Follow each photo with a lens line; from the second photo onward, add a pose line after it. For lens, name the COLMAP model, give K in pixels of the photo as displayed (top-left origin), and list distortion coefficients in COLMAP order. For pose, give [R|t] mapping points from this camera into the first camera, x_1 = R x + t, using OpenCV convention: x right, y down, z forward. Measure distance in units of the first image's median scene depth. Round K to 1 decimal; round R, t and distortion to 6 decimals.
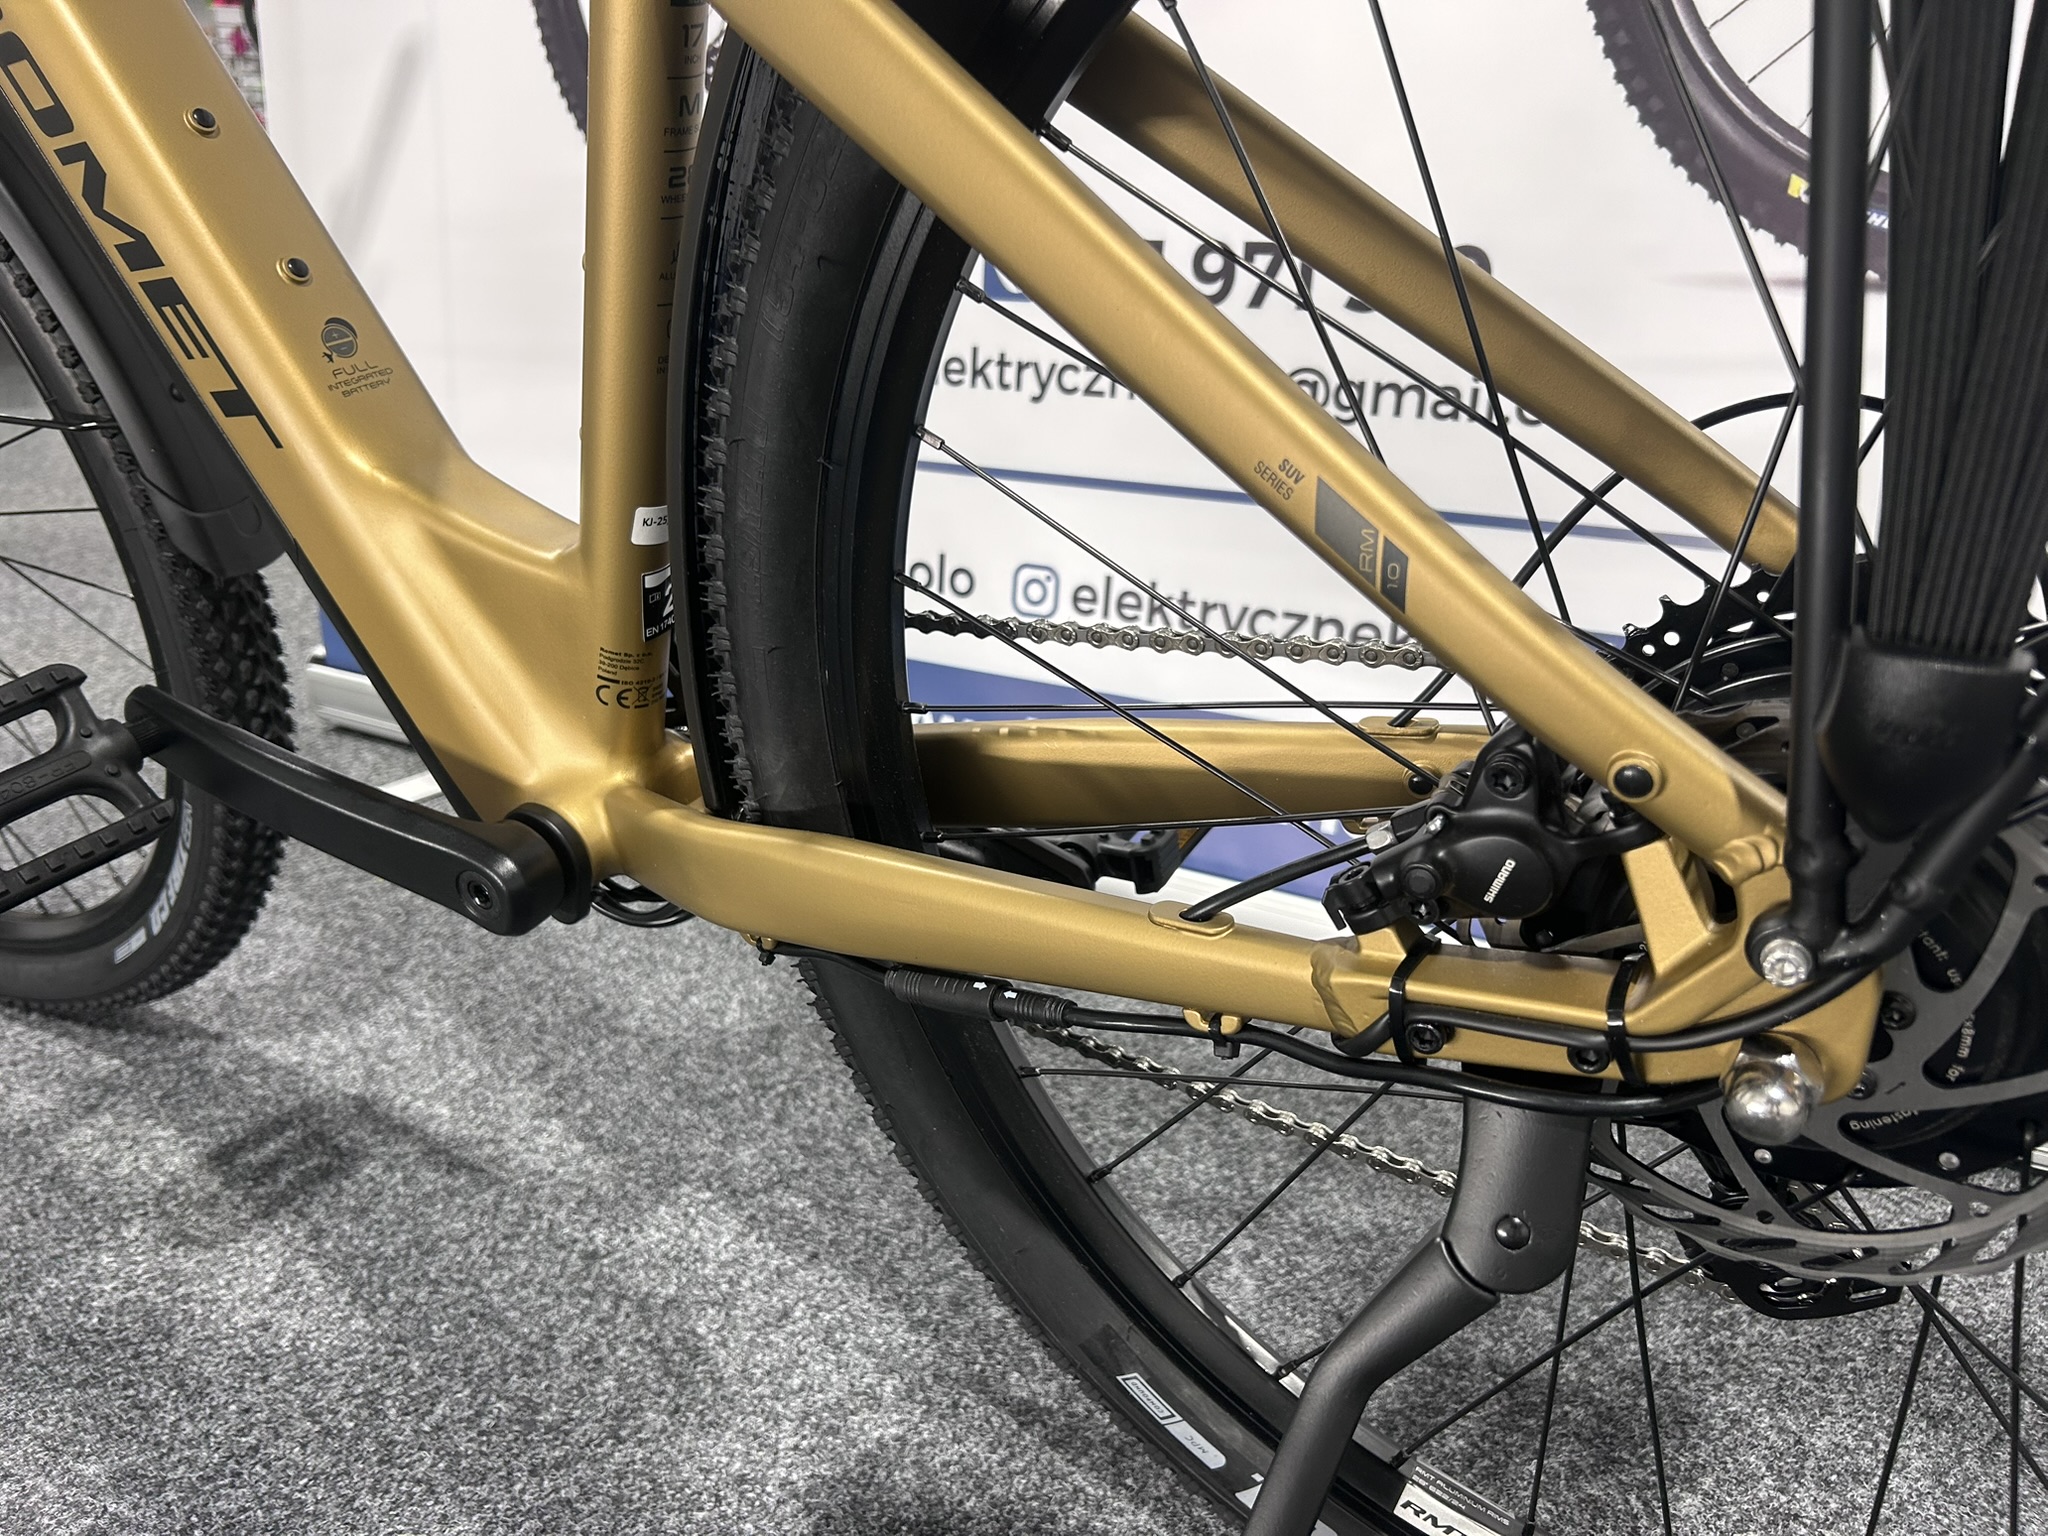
lens RADIAL K [[1558.7, 0, 1022.6], [0, 1558.7, 788.9], [0, 0, 1]] dist [0.058899, -0.064740]
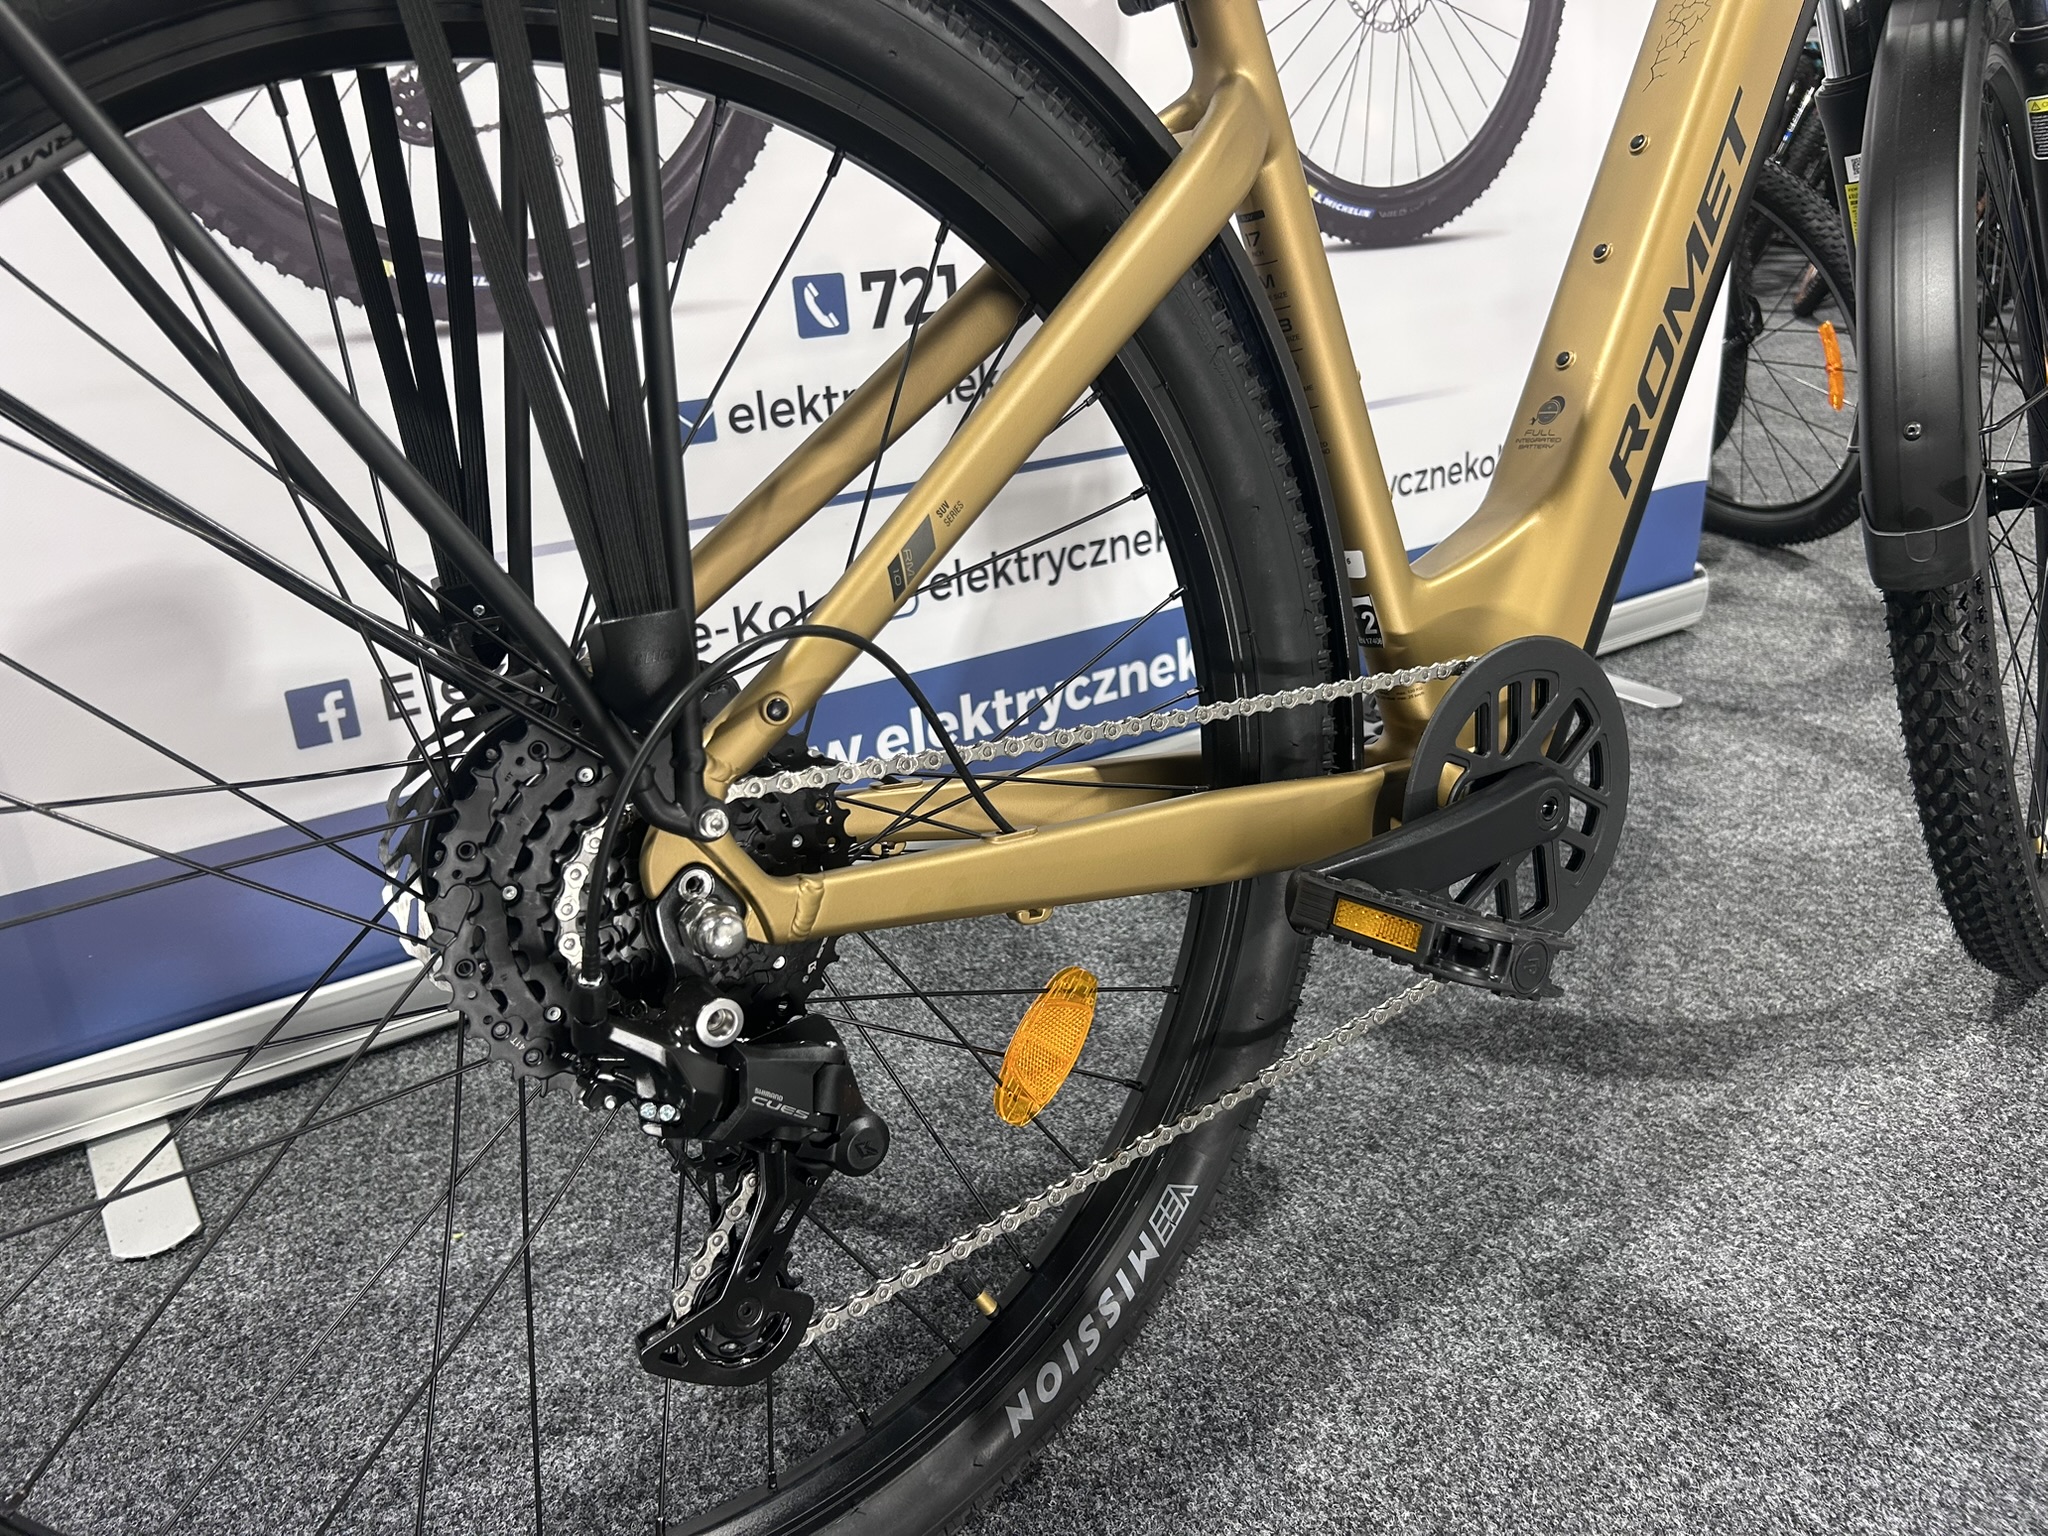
lens RADIAL K [[1558.7, 0, 1062.1], [0, 1558.7, 772.9], [0, 0, 1]] dist [0.058899, -0.064740]
pose [[0.382703, -0.388597, 0.838171, -0.996438], [0.329018, 0.905083, 0.269392, -0.295878], [-0.863299, 0.172676, 0.474233, 0.447691]]
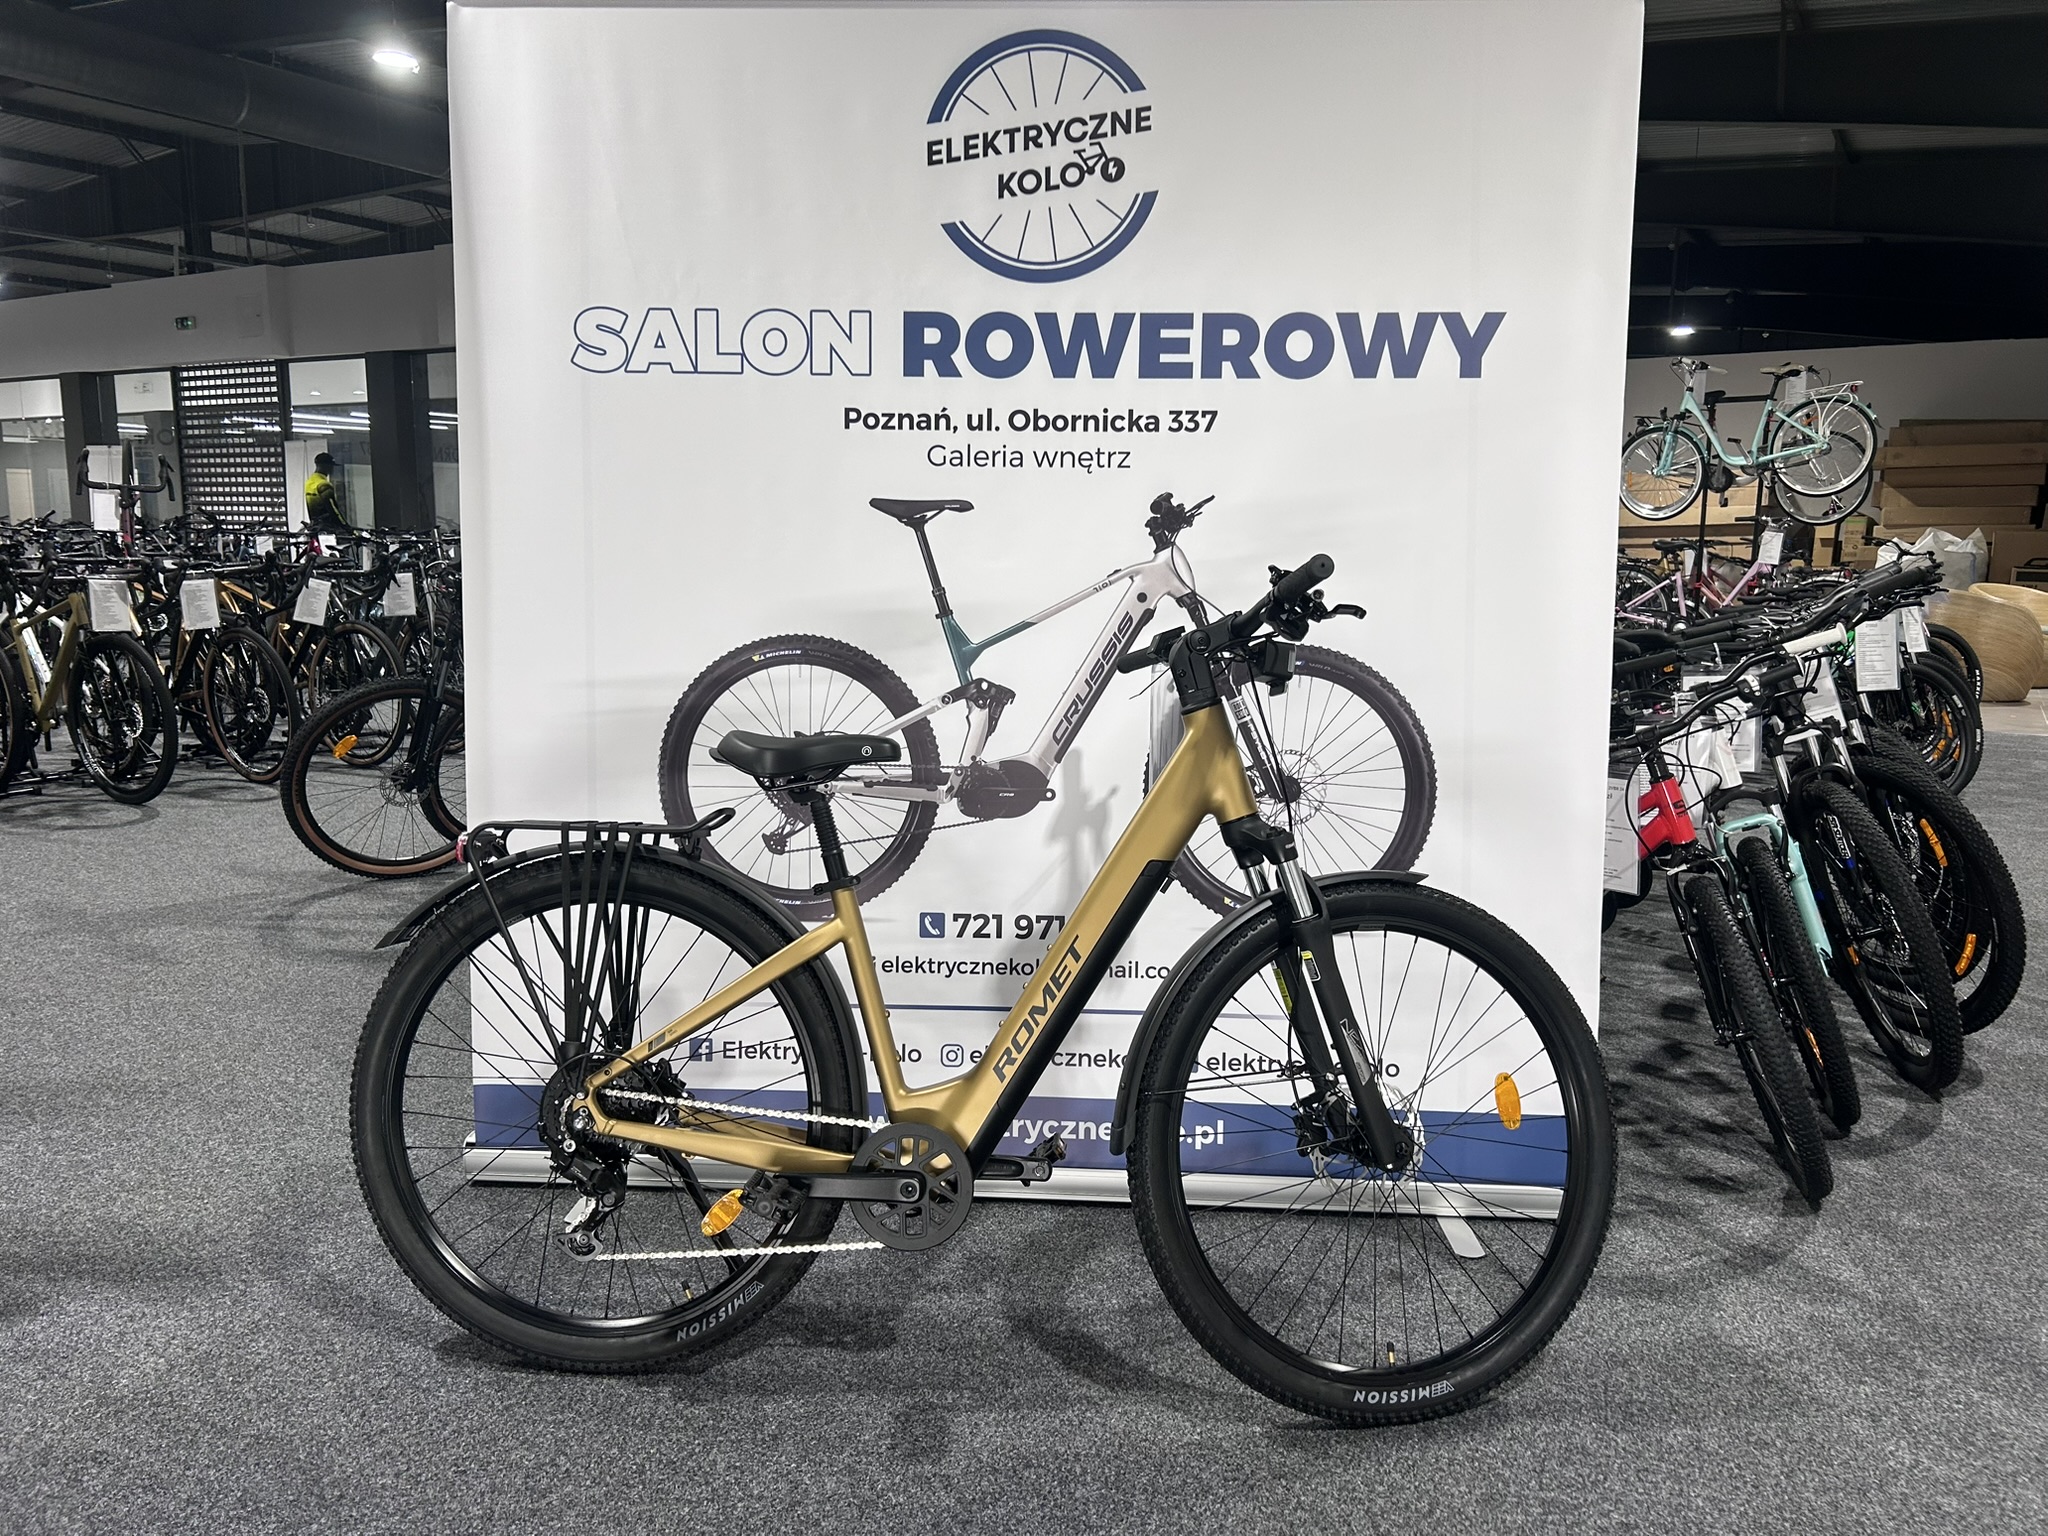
lens RADIAL K [[1558.7, 0, 1025.7], [0, 1558.7, 778.9], [0, 0, 1]] dist [0.058899, -0.064740]
pose [[0.882649, -0.078242, 0.463475, -1.031273], [0.158538, 0.977823, -0.136850, -0.213313], [-0.442490, 0.194269, 0.875479, -1.272555]]
